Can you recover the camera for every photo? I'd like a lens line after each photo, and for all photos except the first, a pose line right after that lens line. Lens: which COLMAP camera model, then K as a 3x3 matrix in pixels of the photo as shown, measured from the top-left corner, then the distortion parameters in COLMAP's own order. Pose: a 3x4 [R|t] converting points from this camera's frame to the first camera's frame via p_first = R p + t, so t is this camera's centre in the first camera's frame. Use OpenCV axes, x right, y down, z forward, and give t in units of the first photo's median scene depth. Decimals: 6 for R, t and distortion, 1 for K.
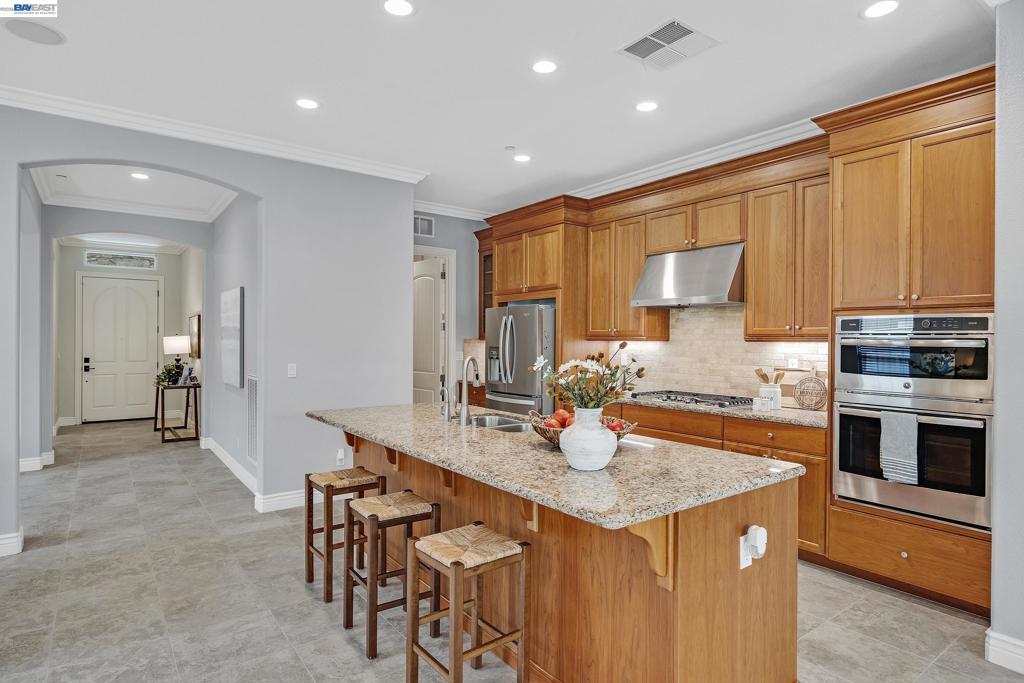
lens RADIAL K [[550.8, 0, 510.1], [0, 550.8, 340.4], [0, 0, 1]] dist [-0.002576, -0.000411]
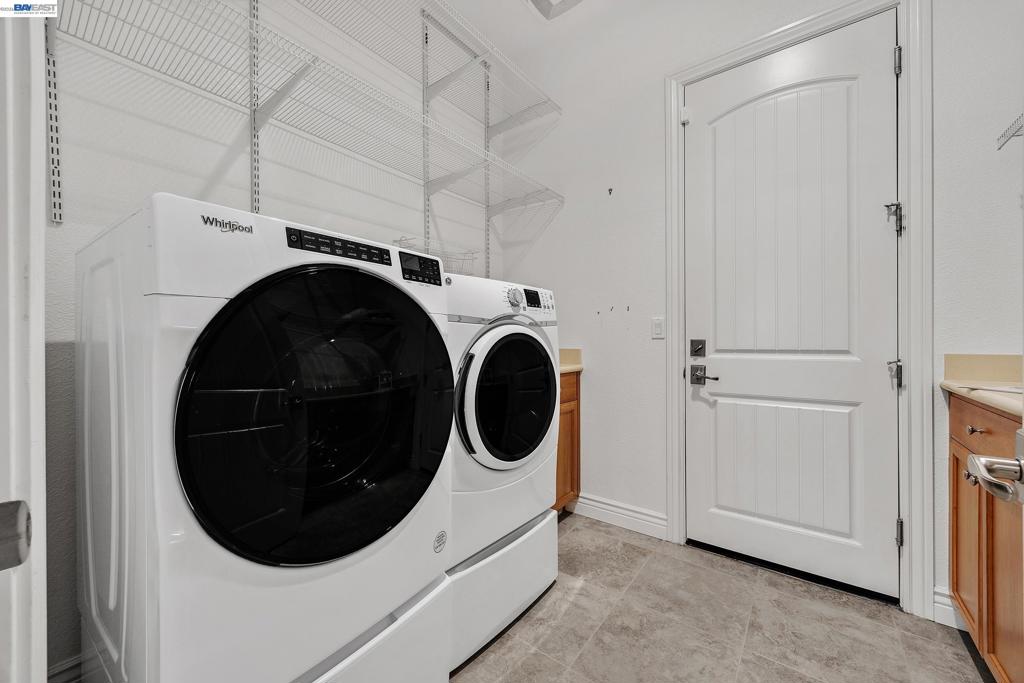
lens RADIAL K [[395.7, 0, 511.7], [0, 395.7, 342.6], [0, 0, 1]] dist [-0.002100, 0.000062]
pose [[0.270113, -0.002568, -0.962825, -0.594199], [-0.000586, 0.999996, -0.002831, 0.034066], [0.962828, 0.001329, 0.270111, 0.847598]]
